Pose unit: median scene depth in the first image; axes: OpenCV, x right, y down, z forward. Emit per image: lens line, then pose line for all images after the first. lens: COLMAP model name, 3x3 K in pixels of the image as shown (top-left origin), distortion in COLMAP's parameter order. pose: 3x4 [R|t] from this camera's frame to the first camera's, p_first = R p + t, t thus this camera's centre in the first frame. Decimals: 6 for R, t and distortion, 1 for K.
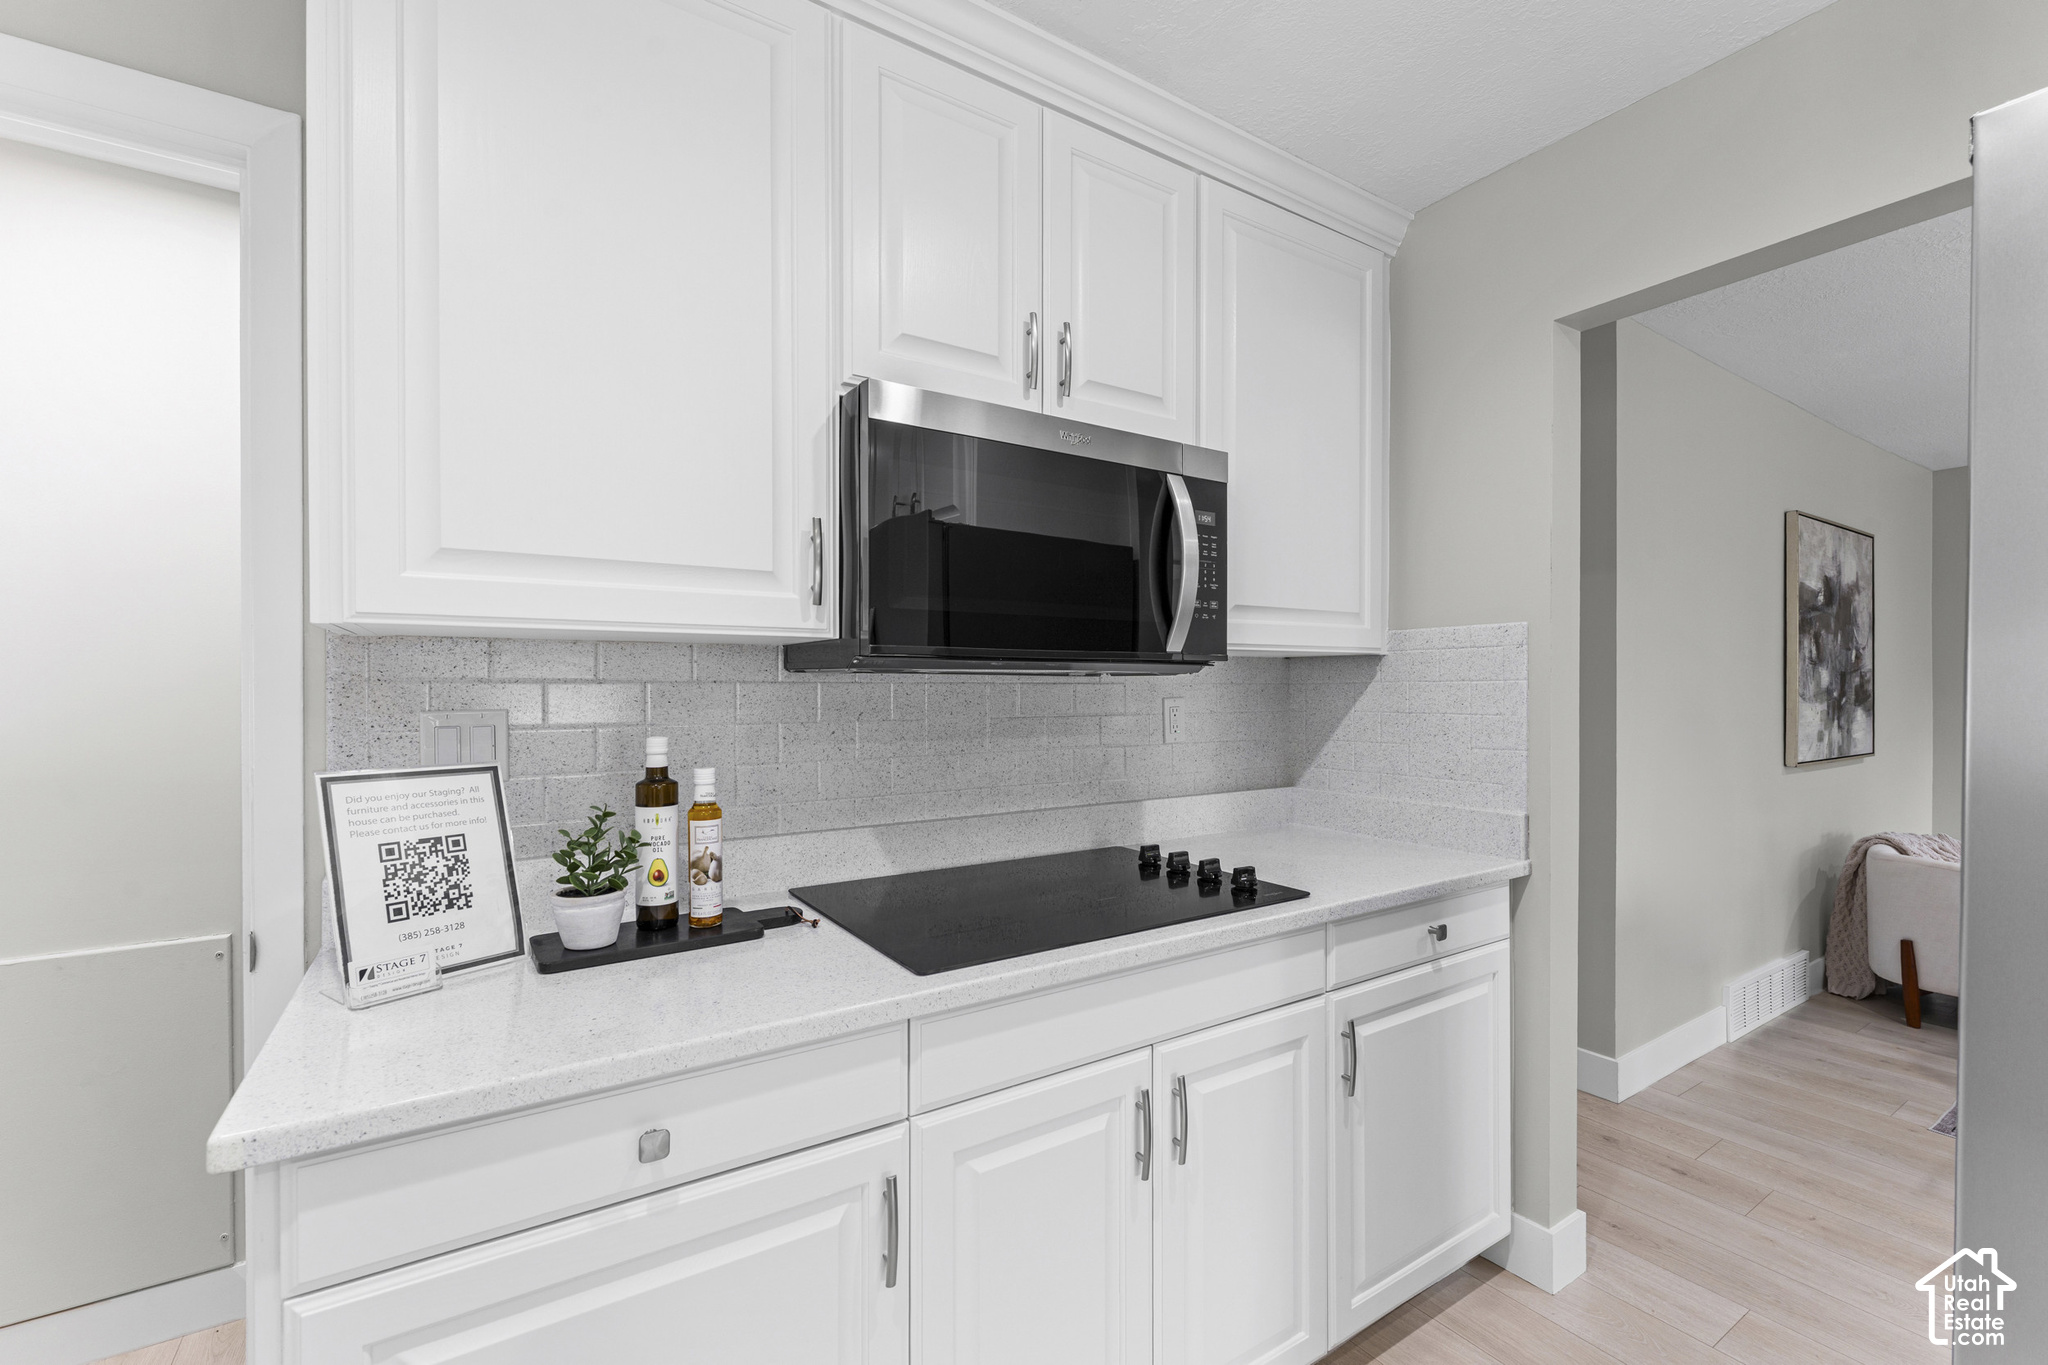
lens RADIAL K [[863.8, 0, 1024.0], [0, 863.8, 682.5], [0, 0, 1]] dist [-0.000609, -0.000130]
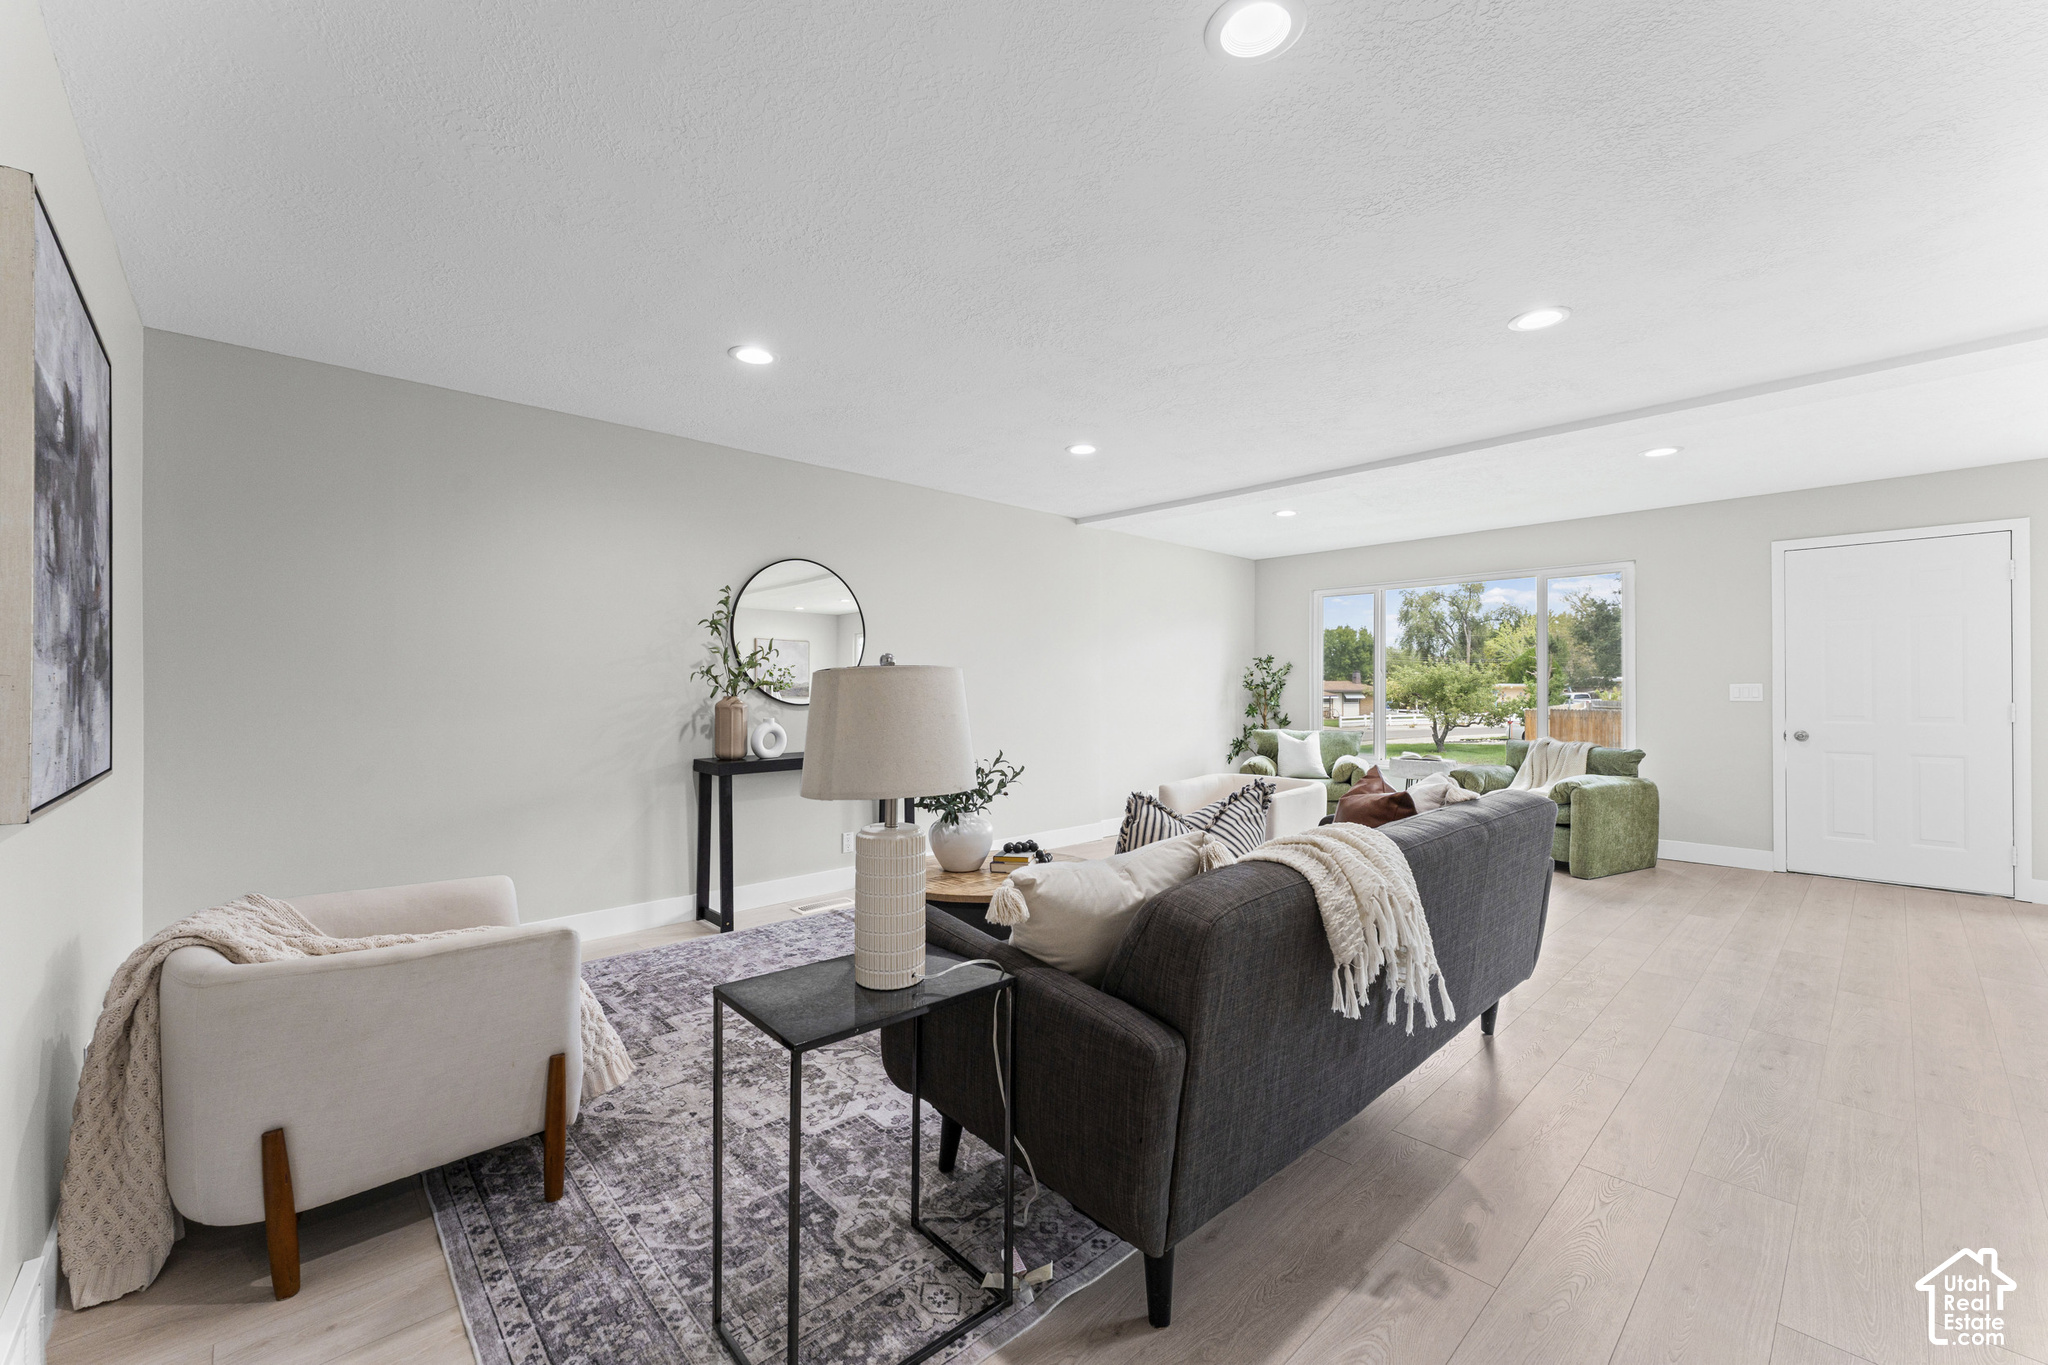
lens RADIAL K [[818.9, 0, 1017.4], [0, 818.9, 690.2], [0, 0, 1]] dist [-0.002940, -0.000331]
pose [[-0.179203, -0.001926, 0.983810, 0.428920], [-0.003802, 0.999992, 0.001265, 0.033574], [-0.983805, -0.003514, -0.179209, 0.596098]]
